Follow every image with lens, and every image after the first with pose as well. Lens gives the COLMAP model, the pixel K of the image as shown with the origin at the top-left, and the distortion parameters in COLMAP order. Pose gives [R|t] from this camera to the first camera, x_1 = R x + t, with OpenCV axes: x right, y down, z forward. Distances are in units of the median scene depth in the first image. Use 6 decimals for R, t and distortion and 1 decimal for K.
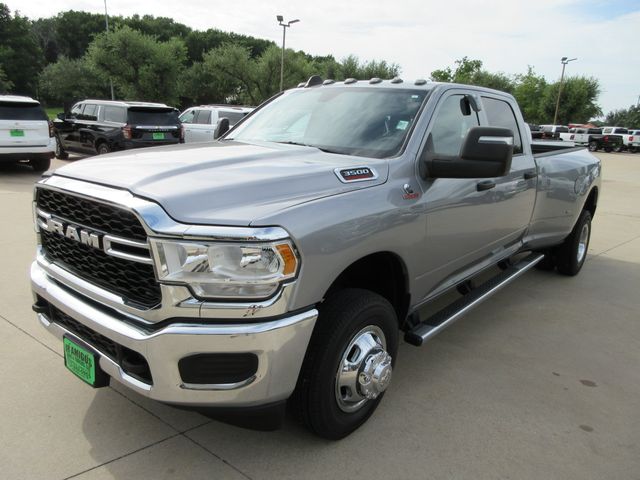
lens RADIAL K [[474.6, 0, 320.3], [0, 474.6, 238.0], [0, 0, 1]] dist [0.001957, -0.001496]
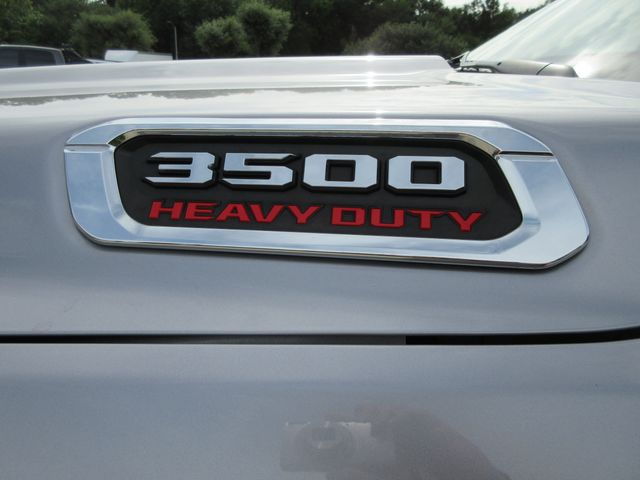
lens RADIAL K [[474.6, 0, 322.5], [0, 474.6, 243.1], [0, 0, 1]] dist [0.001957, -0.001496]
pose [[0.634370, 0.224304, -0.739772, 0.012120], [-0.202468, 0.971781, 0.121030, -0.010026], [0.746044, 0.073002, 0.661883, 0.068823]]
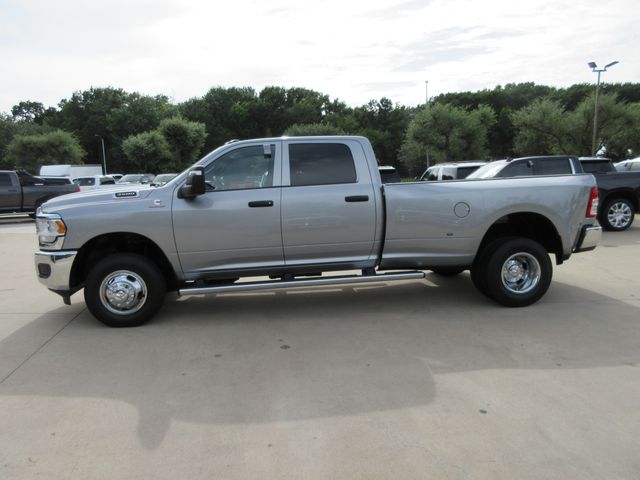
lens RADIAL K [[474.6, 0, 326.3], [0, 474.6, 237.6], [0, 0, 1]] dist [0.001957, -0.001496]
pose [[0.740565, 0.013829, -0.671842, 0.155321], [-0.099800, 0.990964, -0.089611, 0.010832], [0.664532, 0.133412, 0.735254, 0.006776]]
